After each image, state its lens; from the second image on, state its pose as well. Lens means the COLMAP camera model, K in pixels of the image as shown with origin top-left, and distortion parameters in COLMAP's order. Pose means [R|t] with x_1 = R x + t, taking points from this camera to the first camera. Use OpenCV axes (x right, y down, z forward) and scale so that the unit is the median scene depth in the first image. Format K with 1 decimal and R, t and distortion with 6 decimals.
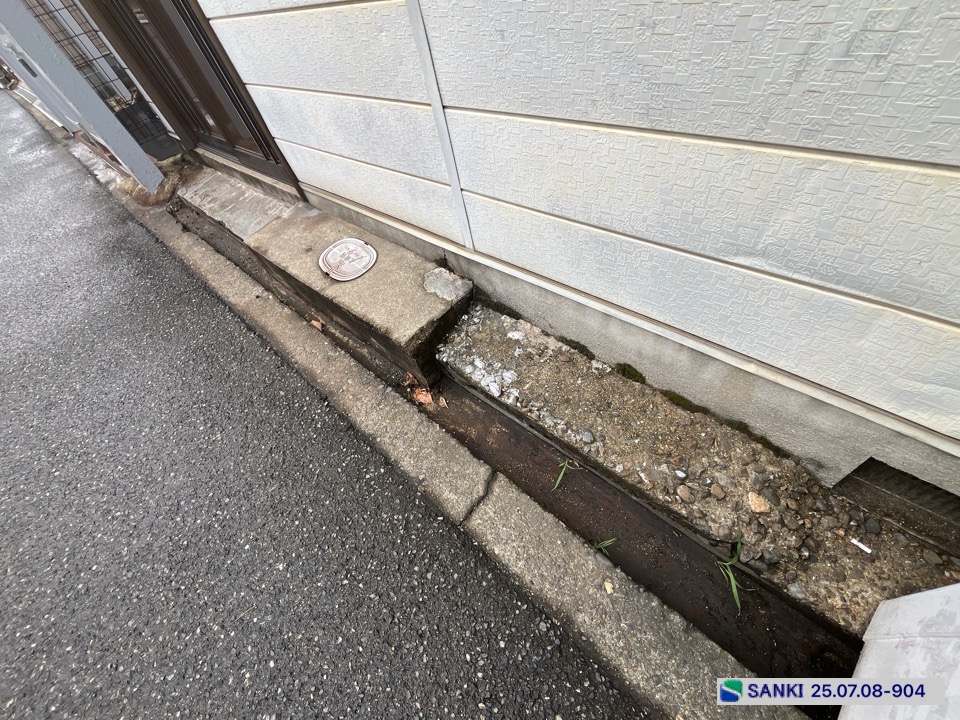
lens RADIAL K [[388.9, 0, 478.4], [0, 388.9, 361.6], [0, 0, 1]] dist [-0.006552, 0.000009]
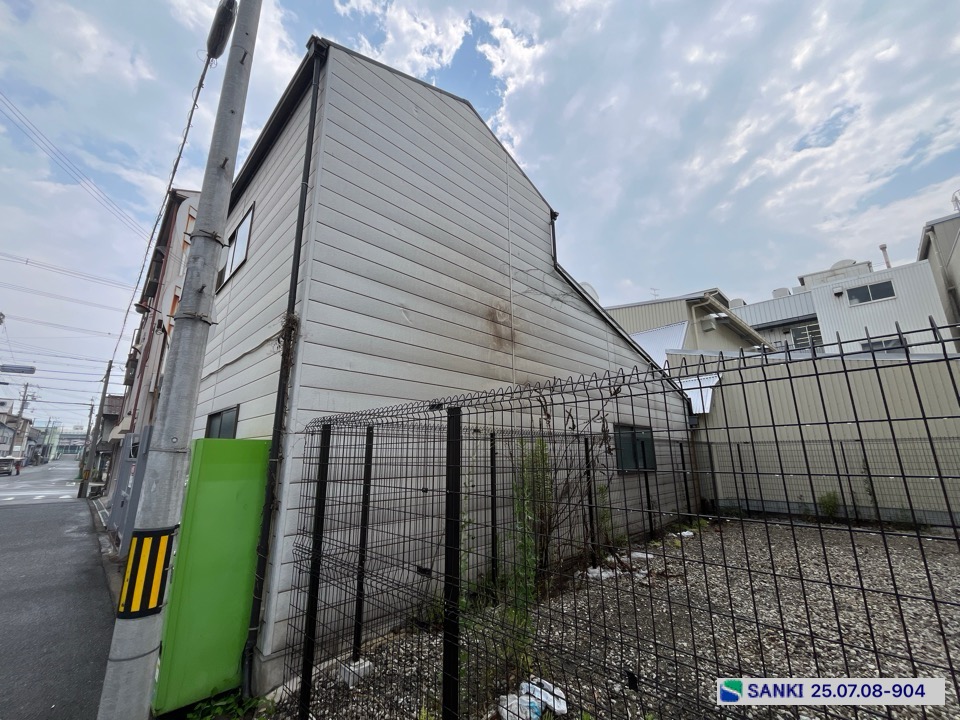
lens RADIAL K [[387.7, 0, 483.4], [0, 387.7, 360.9], [0, 0, 1]] dist [-0.005460, 0.000029]
pose [[0.981514, 0.173592, -0.080595, 2.177224], [-0.146556, 0.410870, -0.899838, 1.434226], [-0.123091, 0.895015, 0.428715, -2.247496]]
